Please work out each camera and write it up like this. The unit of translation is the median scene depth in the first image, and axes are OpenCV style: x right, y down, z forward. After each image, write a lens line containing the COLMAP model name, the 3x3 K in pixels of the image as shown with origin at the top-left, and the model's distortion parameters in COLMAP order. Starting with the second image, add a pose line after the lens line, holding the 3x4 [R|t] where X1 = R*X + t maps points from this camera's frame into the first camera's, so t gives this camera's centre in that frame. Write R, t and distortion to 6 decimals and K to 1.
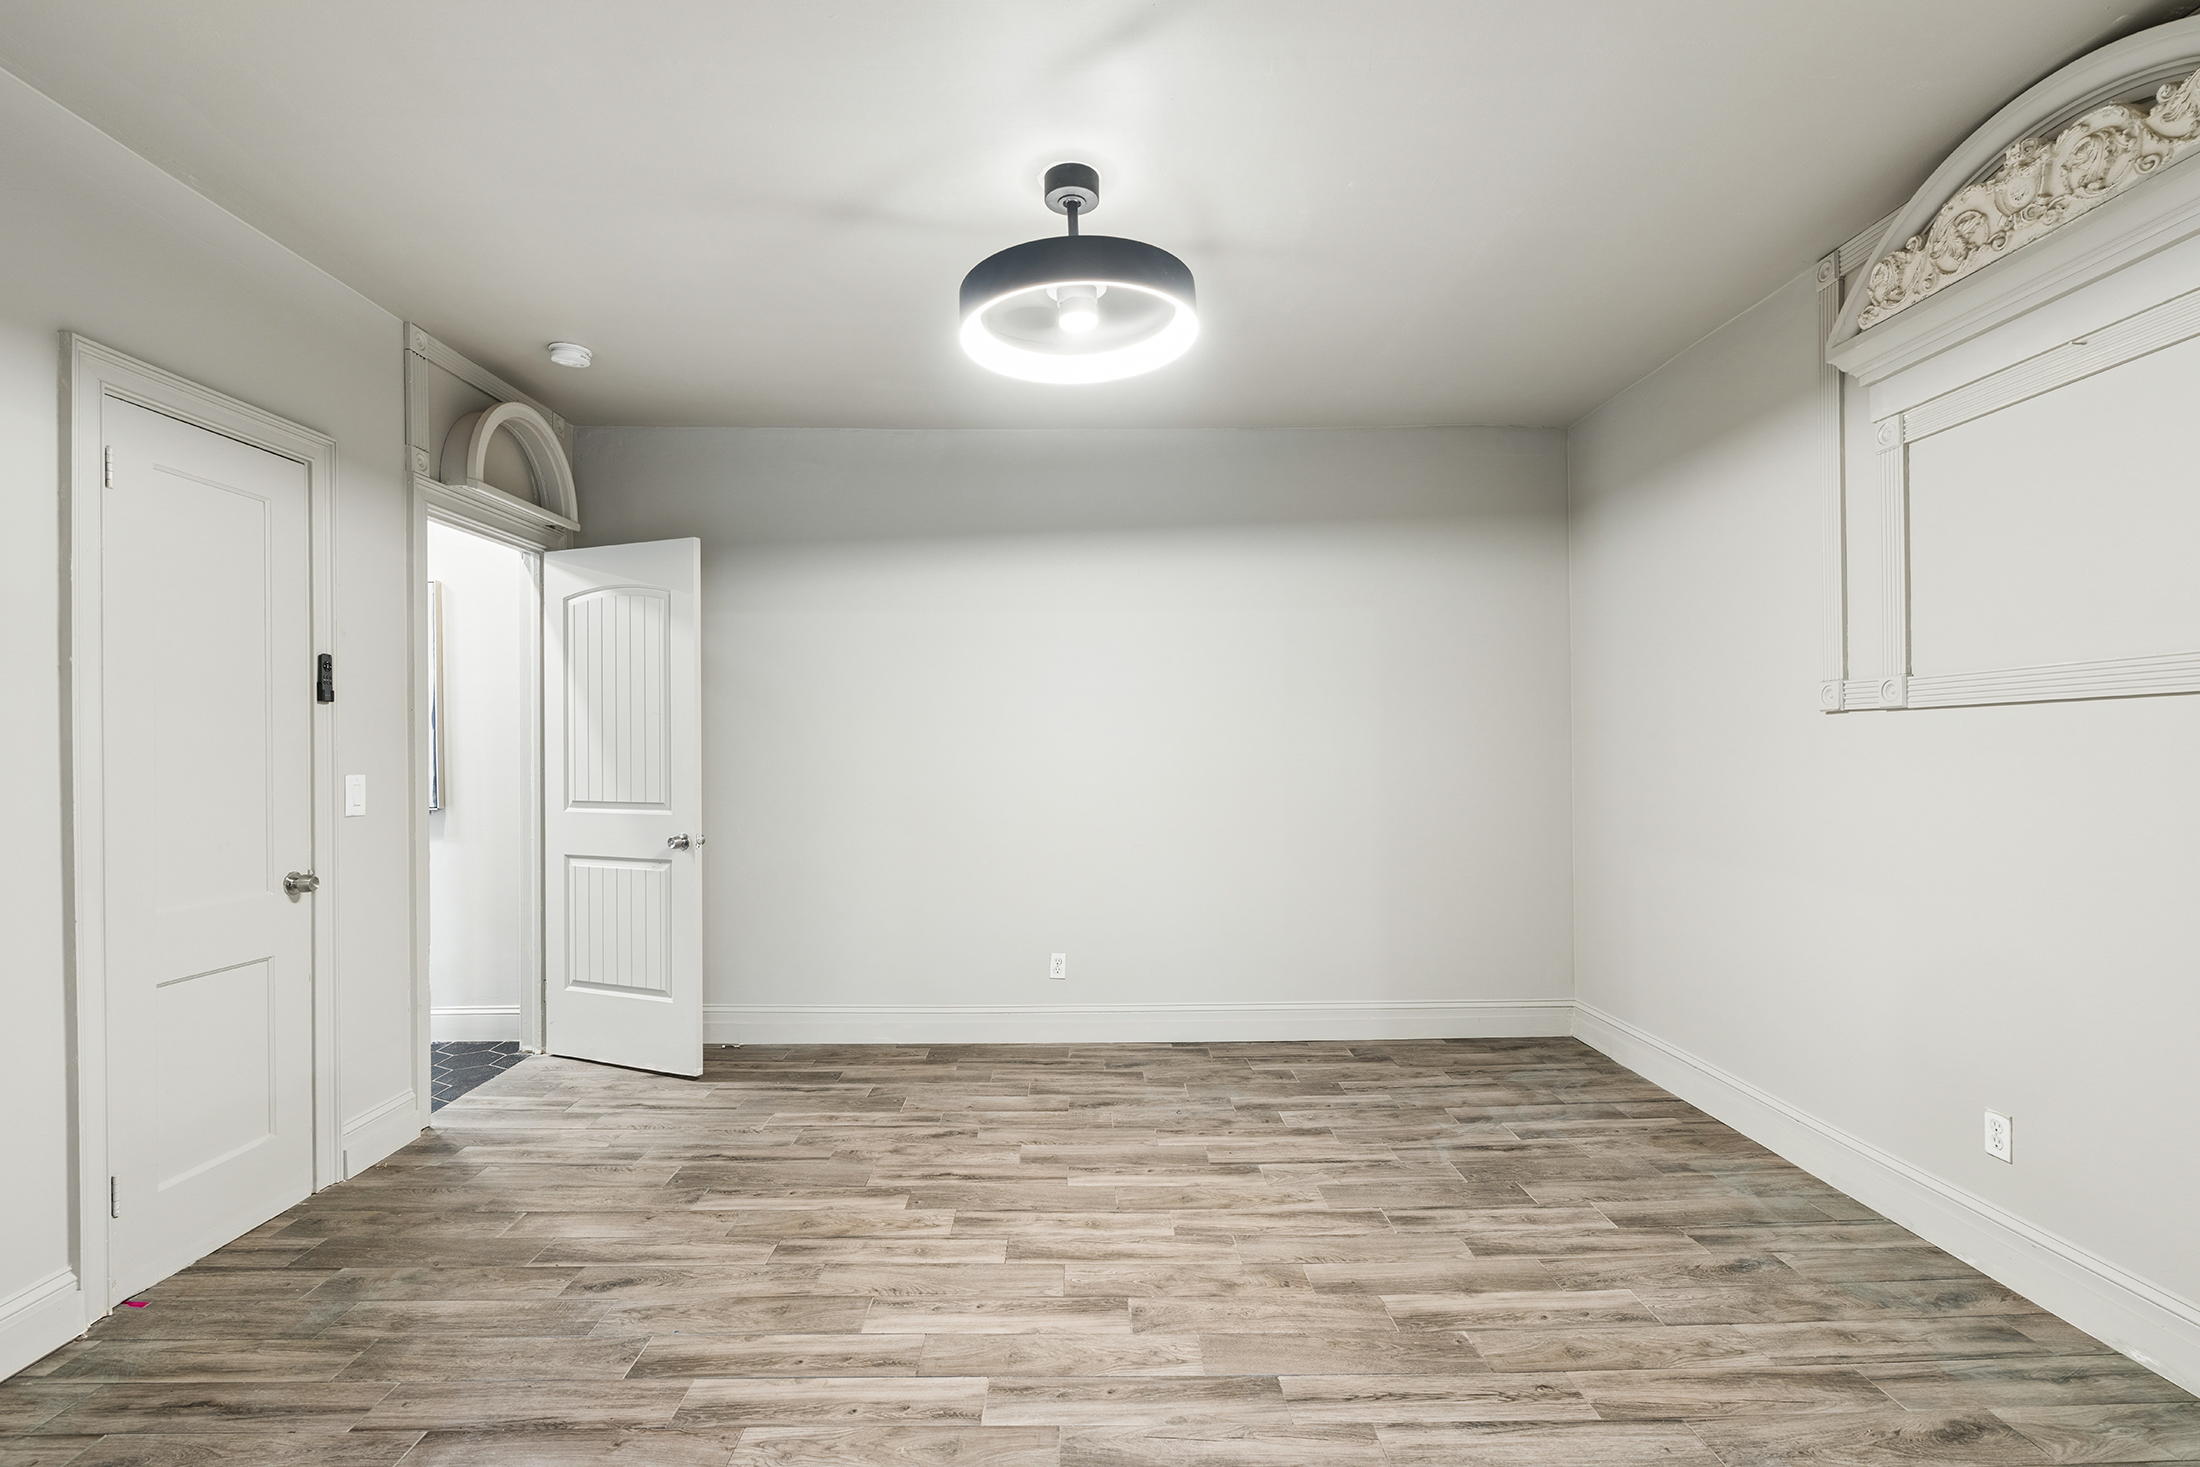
lens RADIAL K [[1020.6, 0, 1084.3], [0, 1020.6, 717.5], [0, 0, 1]] dist [-0.008752, 0.001928]
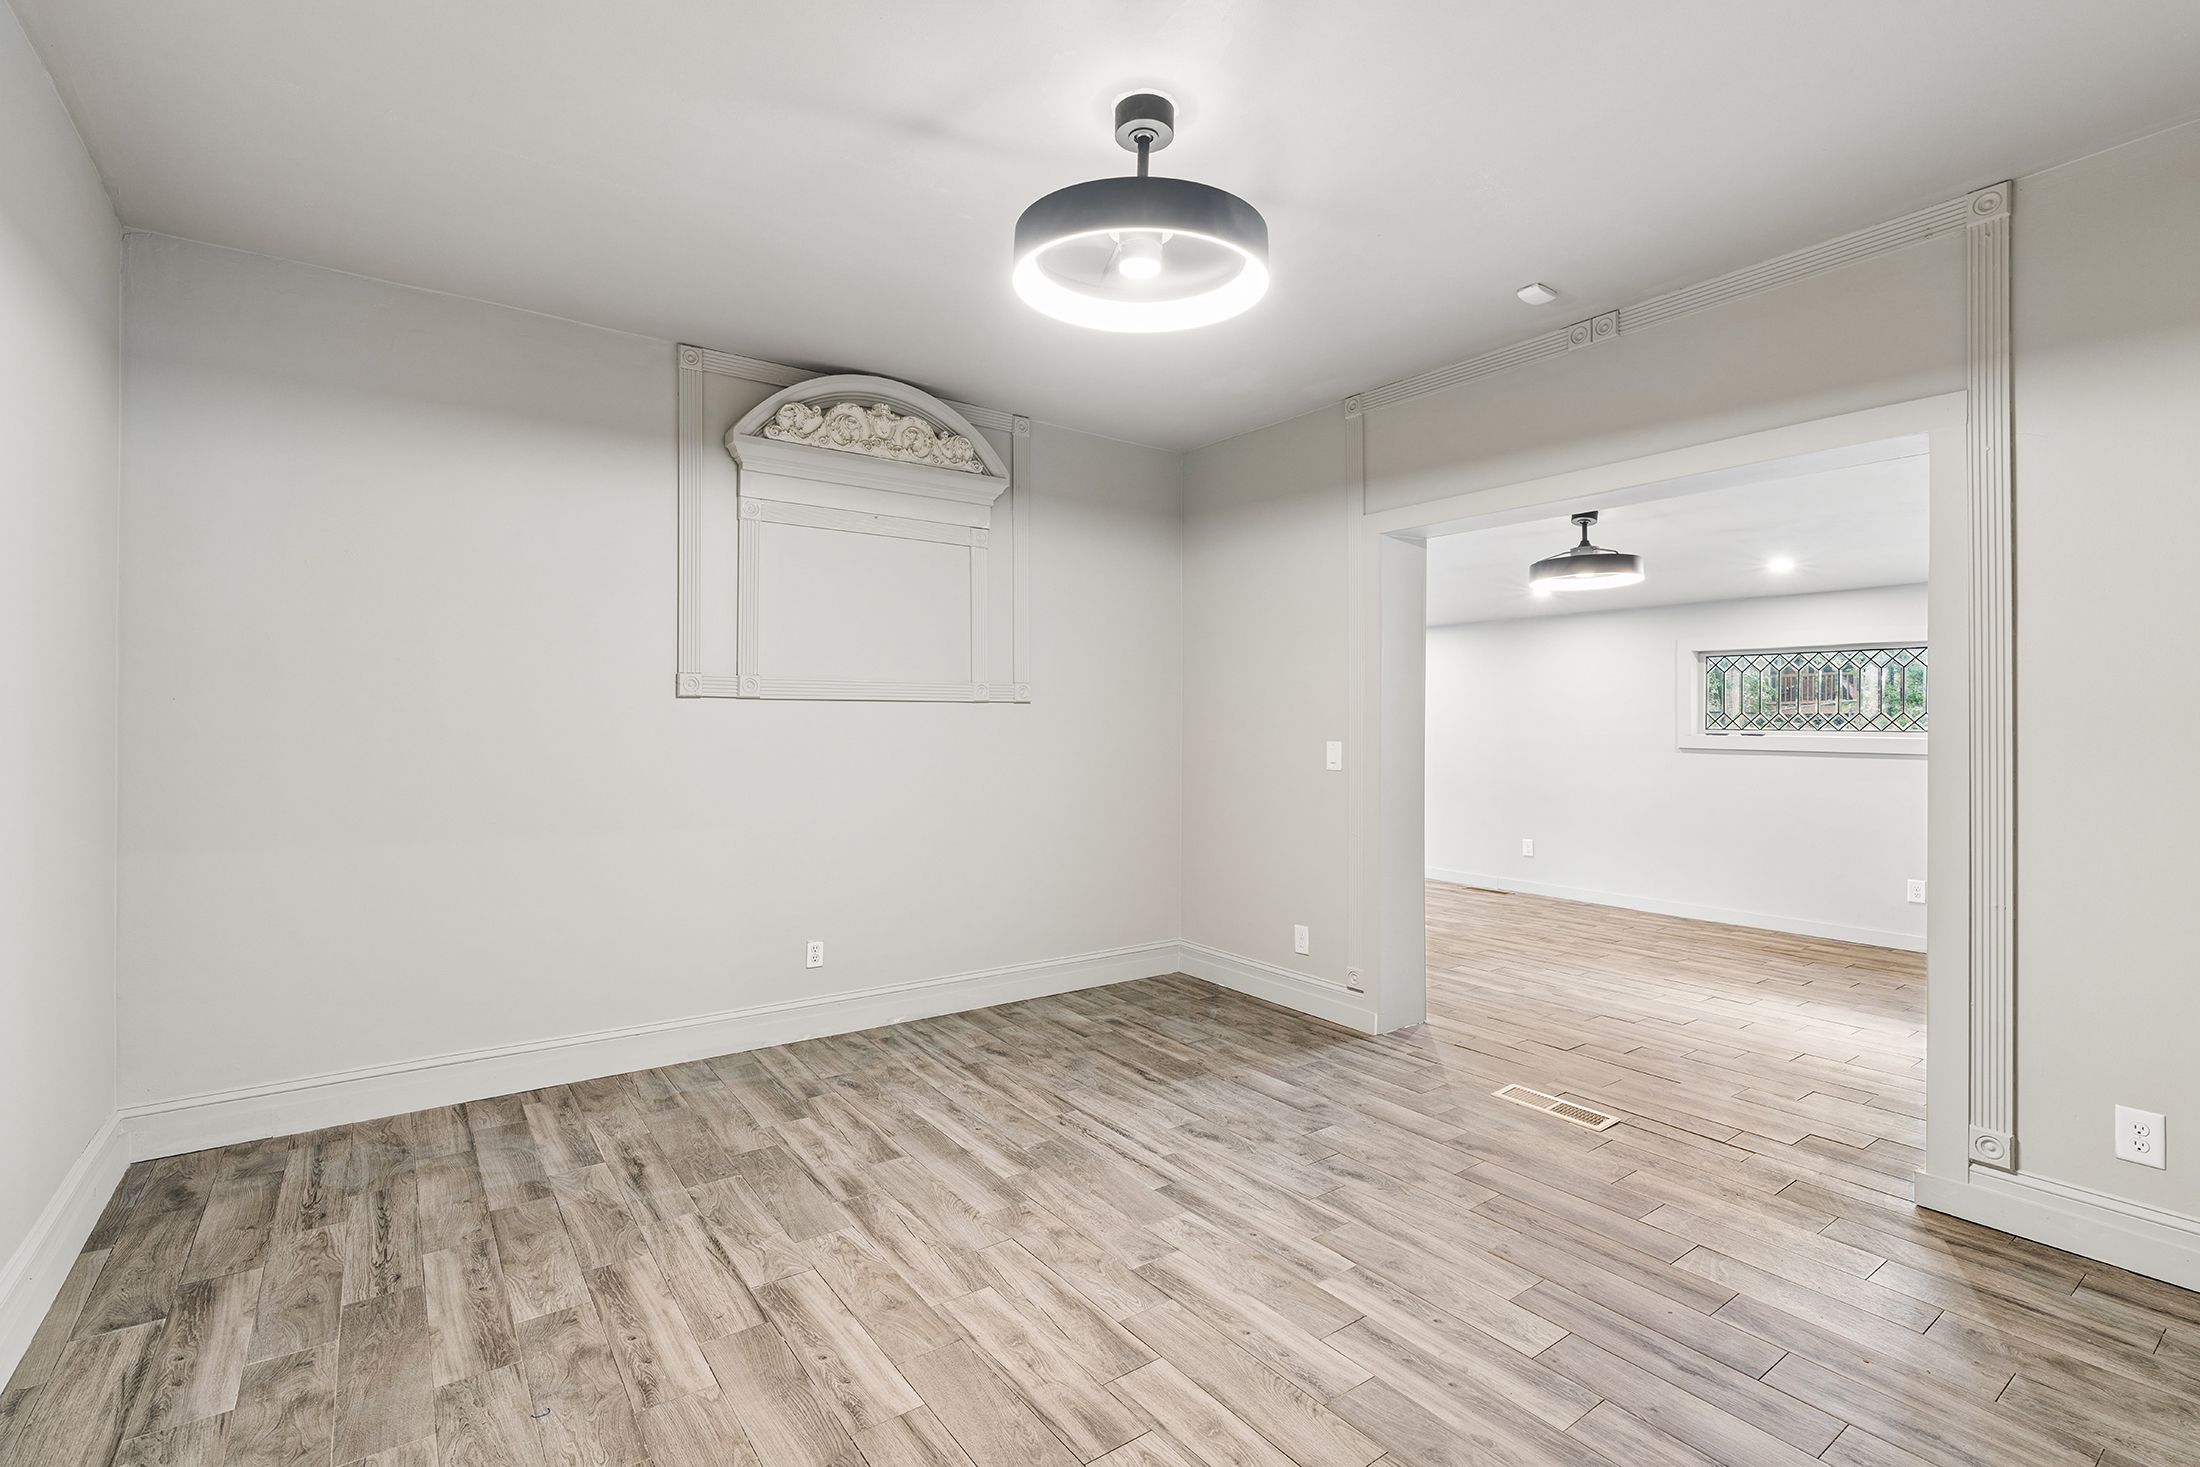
lens RADIAL K [[1020.6, 0, 1084.3], [0, 1020.6, 717.5], [0, 0, 1]] dist [-0.008752, 0.001928]
pose [[-0.582600, 0.005214, 0.812742, -0.691463], [-0.030411, 0.999139, -0.028209, 0.044307], [-0.812190, -0.041151, -0.581940, 1.505789]]
